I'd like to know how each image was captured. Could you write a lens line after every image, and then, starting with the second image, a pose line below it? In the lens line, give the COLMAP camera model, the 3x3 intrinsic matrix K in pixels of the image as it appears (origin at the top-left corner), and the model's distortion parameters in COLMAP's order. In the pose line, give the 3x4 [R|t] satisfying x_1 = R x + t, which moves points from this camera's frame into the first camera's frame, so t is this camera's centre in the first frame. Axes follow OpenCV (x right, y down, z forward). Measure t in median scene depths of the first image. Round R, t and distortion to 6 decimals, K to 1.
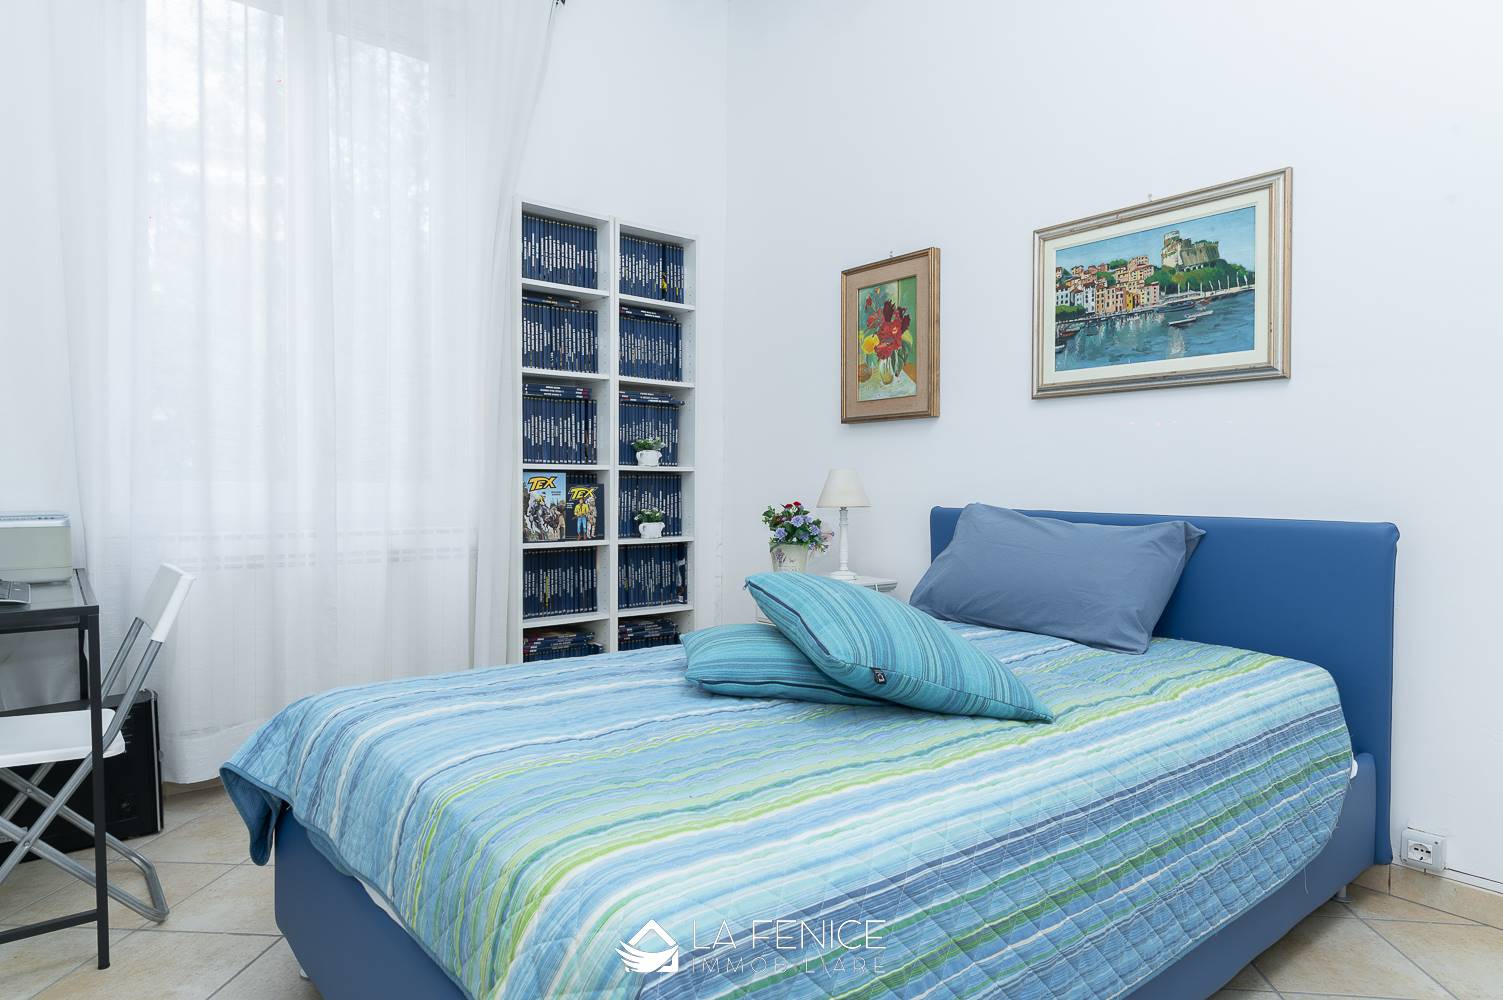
lens RADIAL K [[899.3, 0, 754.7], [0, 899.3, 500.9], [0, 0, 1]] dist [-0.001180, 0.000592]
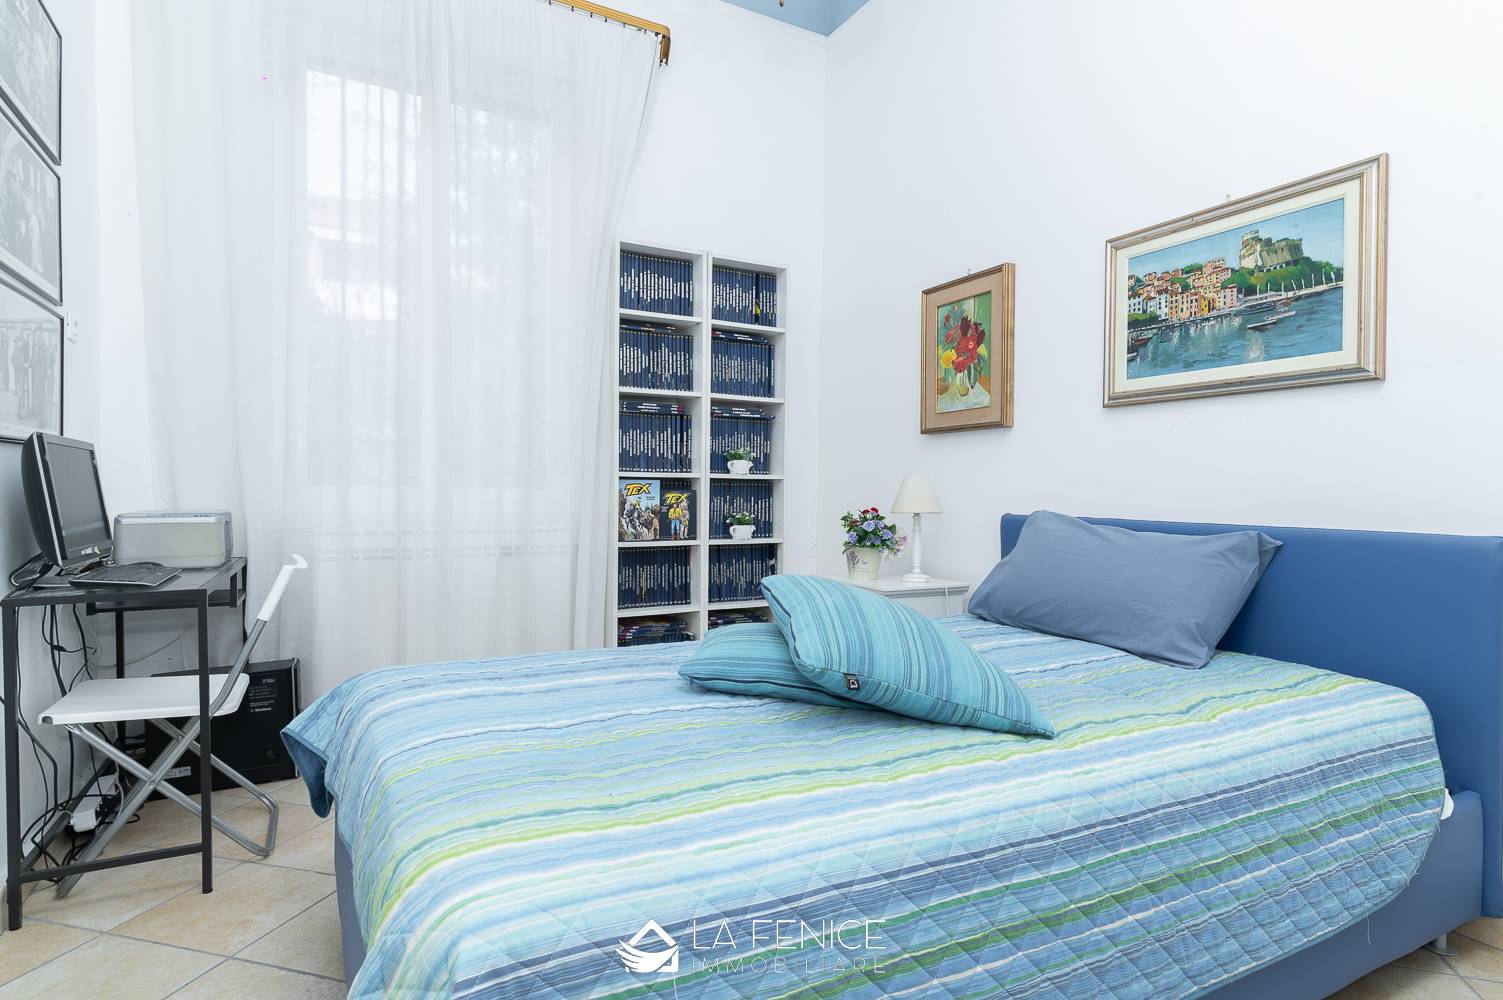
lens RADIAL K [[789.4, 0, 751.5], [0, 789.4, 500.0], [0, 0, 1]] dist [0.005673, -0.000162]
pose [[0.979811, 0.006692, -0.199812, 0.122184], [-0.008162, 0.999945, -0.006532, -0.001100], [0.199758, 0.008031, 0.979812, 0.067651]]
